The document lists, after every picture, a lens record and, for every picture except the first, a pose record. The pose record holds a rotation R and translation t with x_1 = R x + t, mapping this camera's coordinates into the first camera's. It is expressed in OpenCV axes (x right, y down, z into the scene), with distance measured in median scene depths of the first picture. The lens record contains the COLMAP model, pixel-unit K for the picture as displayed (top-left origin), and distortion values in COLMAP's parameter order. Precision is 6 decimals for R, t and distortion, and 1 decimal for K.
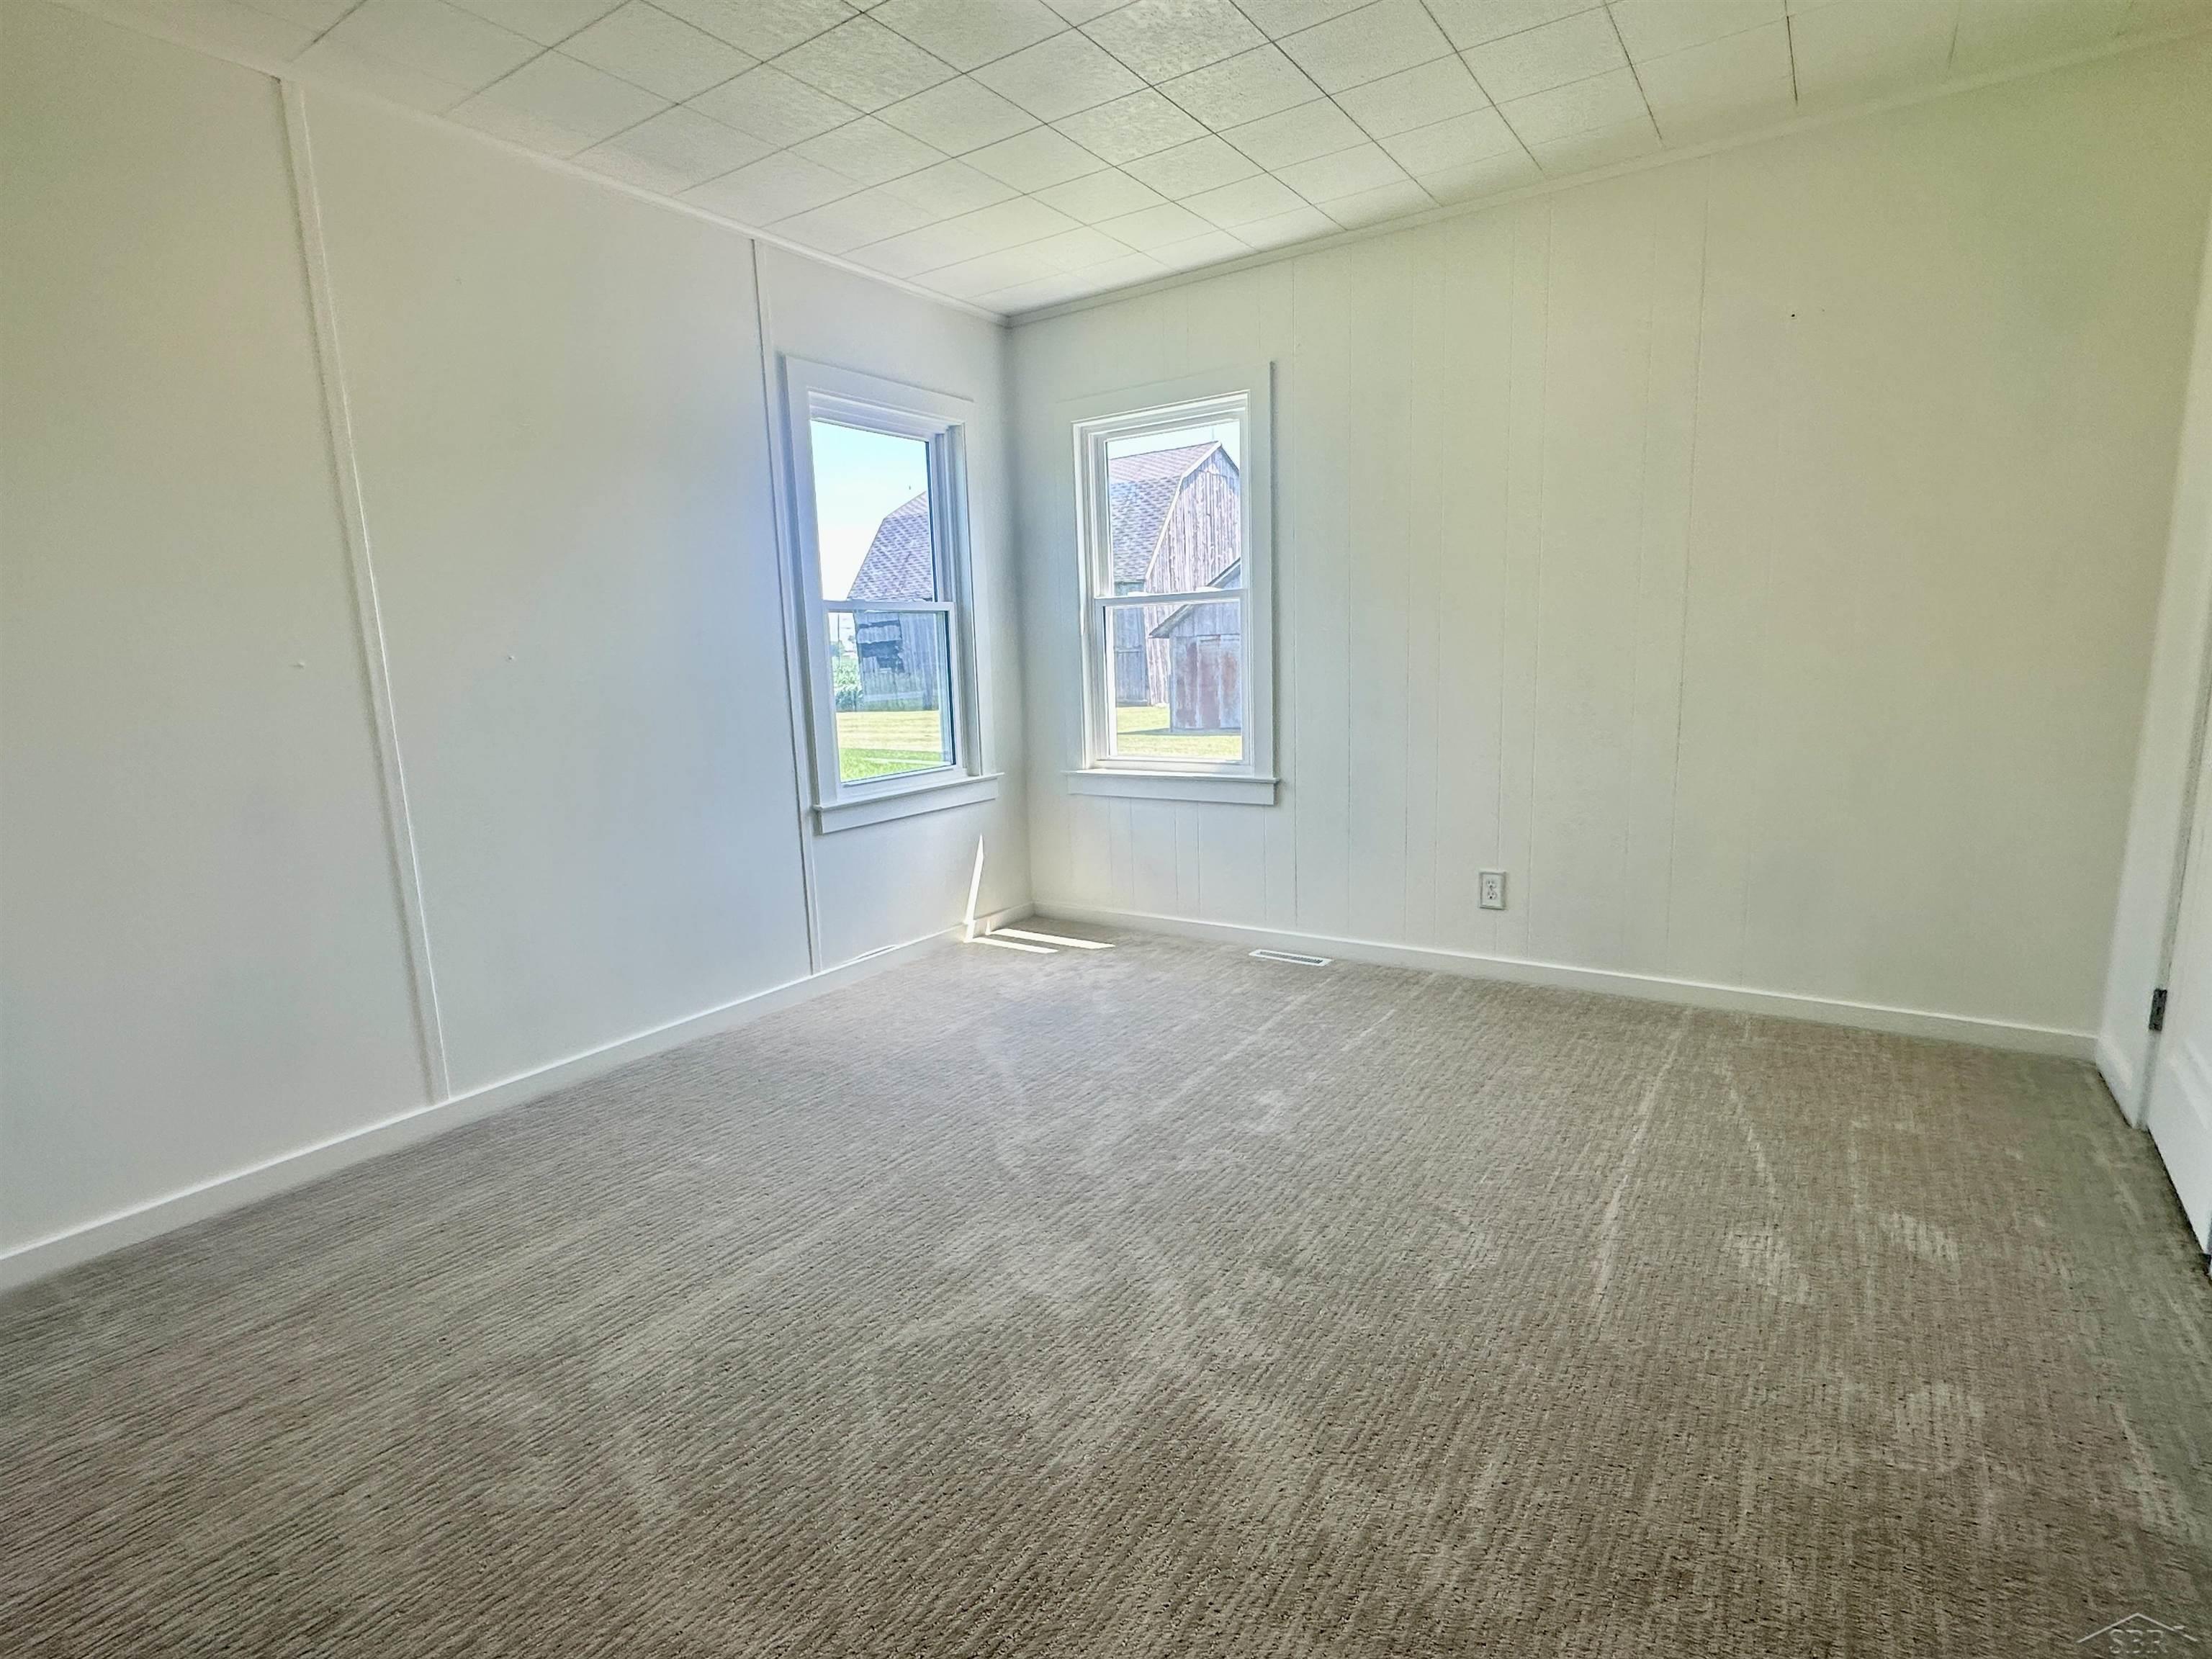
lens RADIAL K [[1082.5, 0, 1103.4], [0, 1082.5, 840.8], [0, 0, 1]] dist [-0.010165, -0.000362]
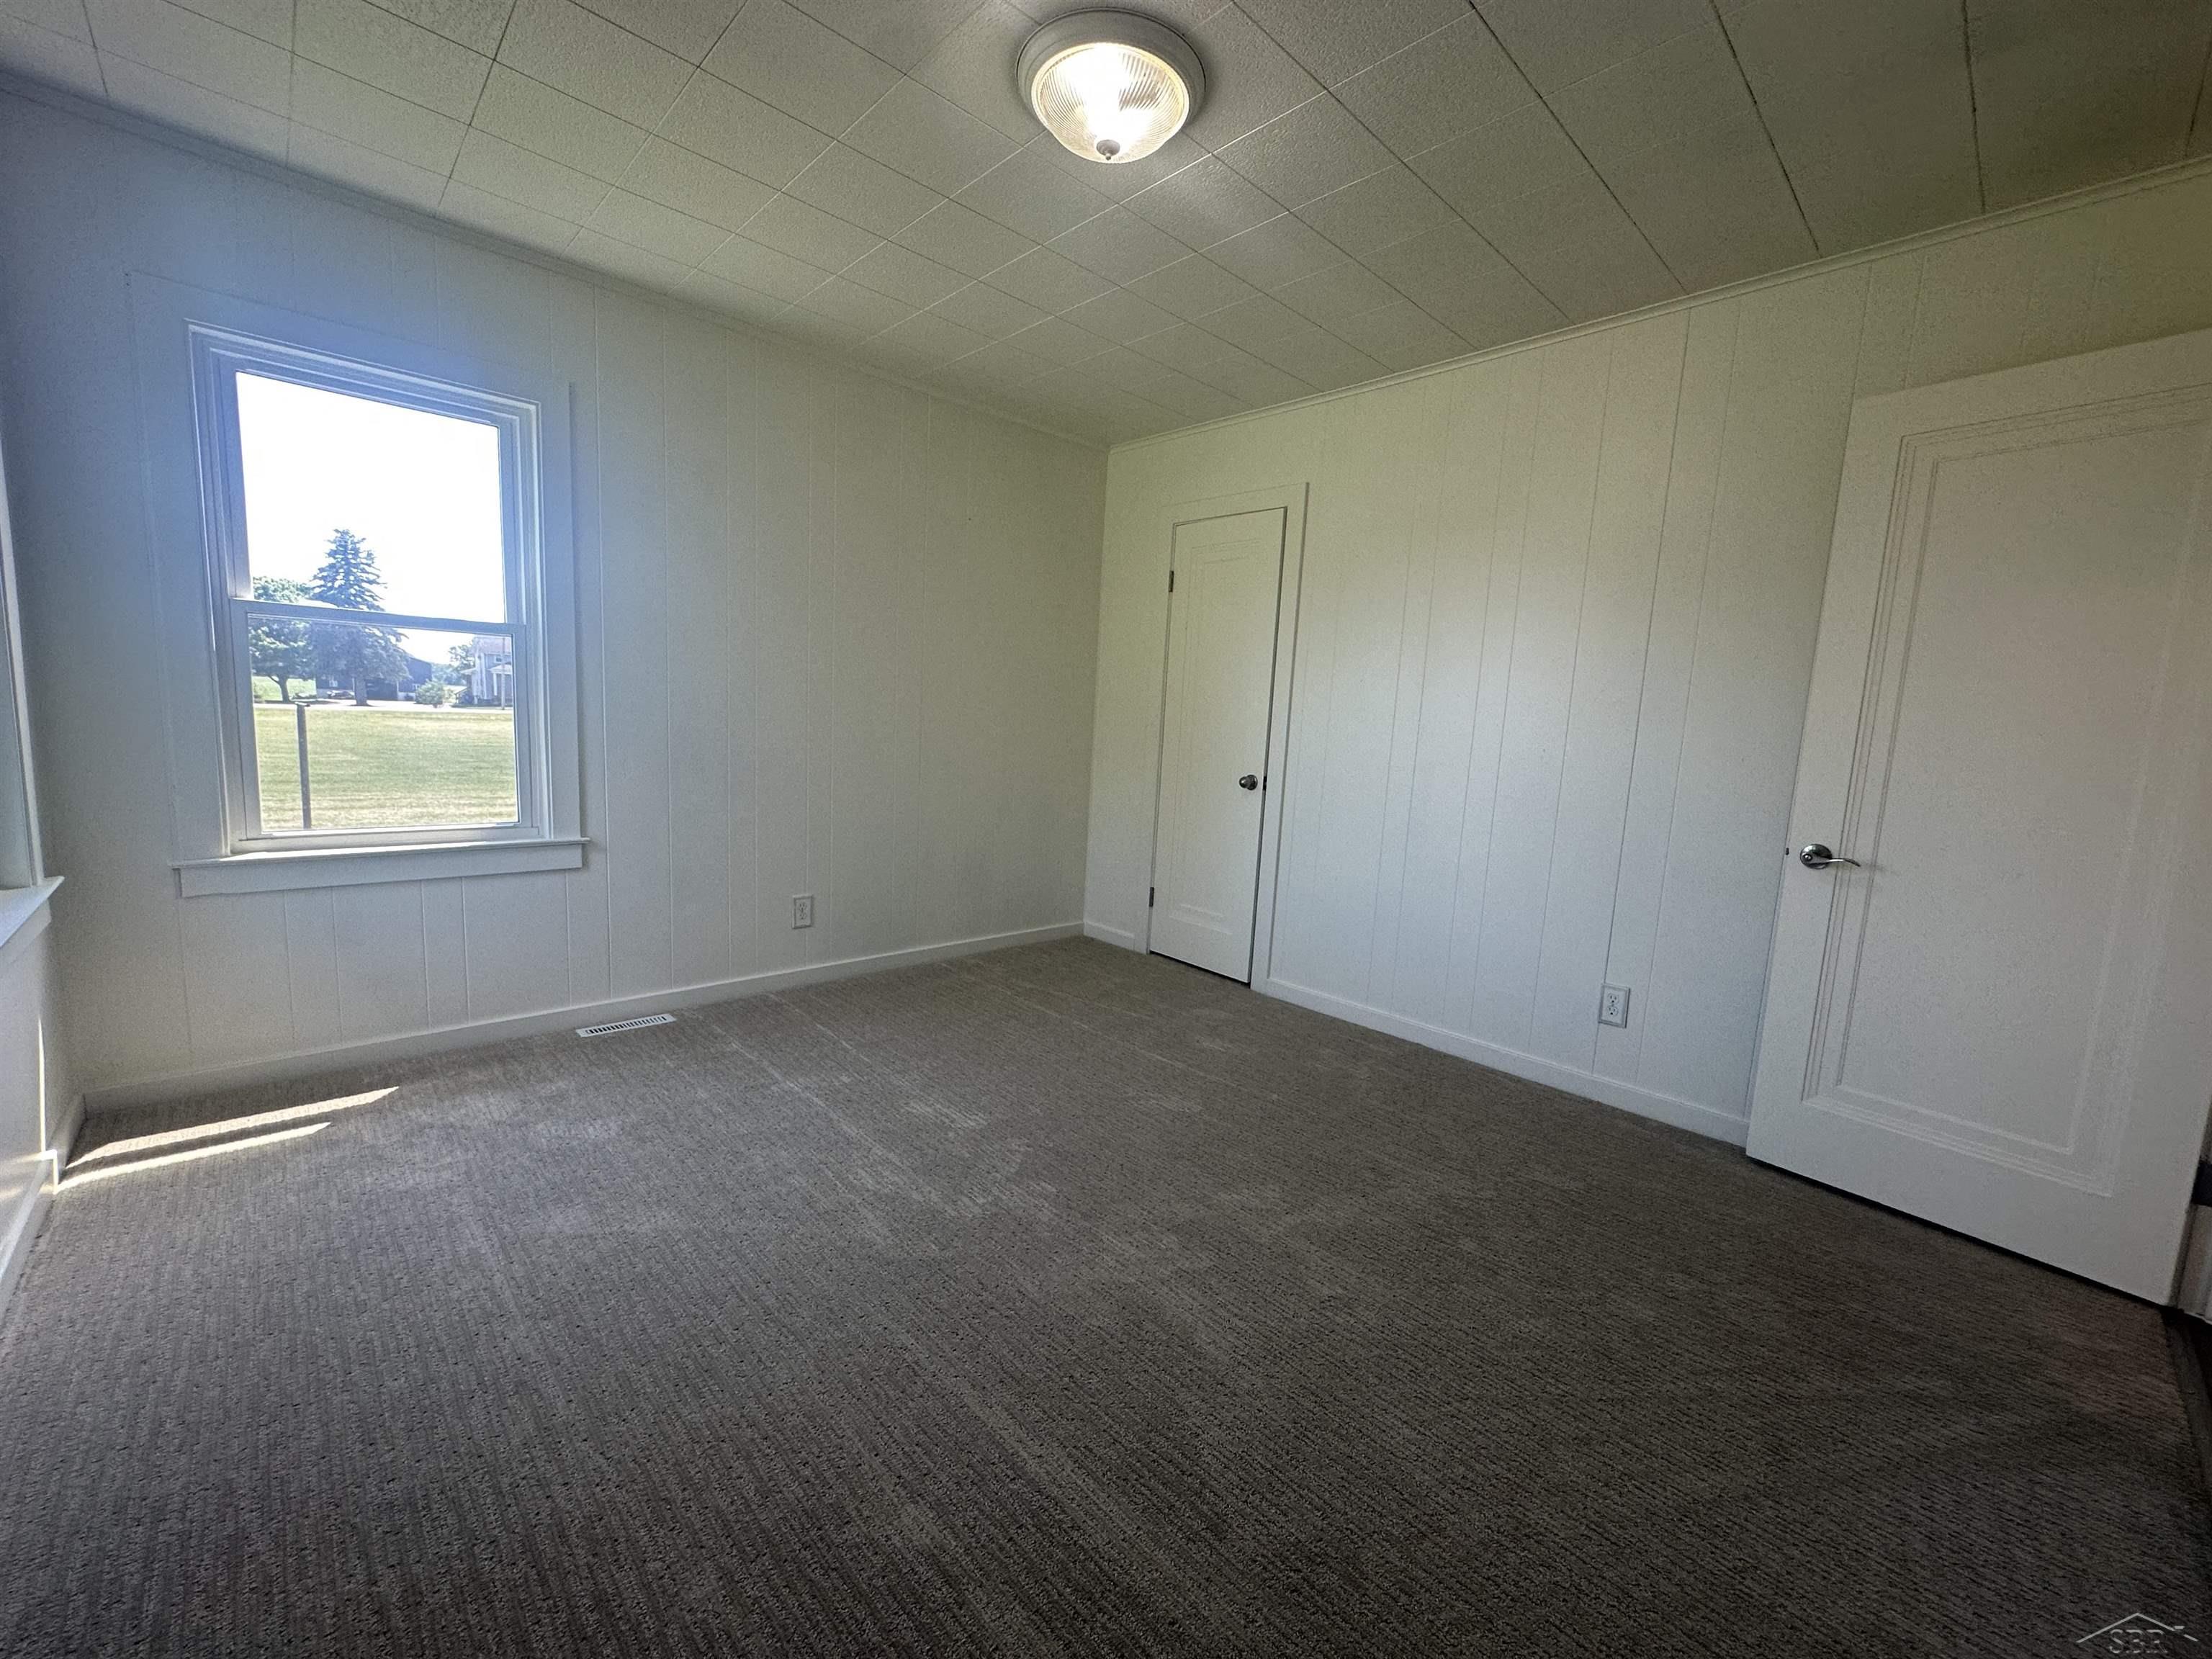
lens RADIAL K [[884.3, 0, 1106.0], [0, 884.3, 829.5], [0, 0, 1]] dist [-0.002679, 0.000100]
pose [[0.214635, -0.078993, 0.973495, -0.502256], [0.119571, 0.991352, 0.054079, -0.055974], [-0.969348, 0.104794, 0.222224, 0.428157]]
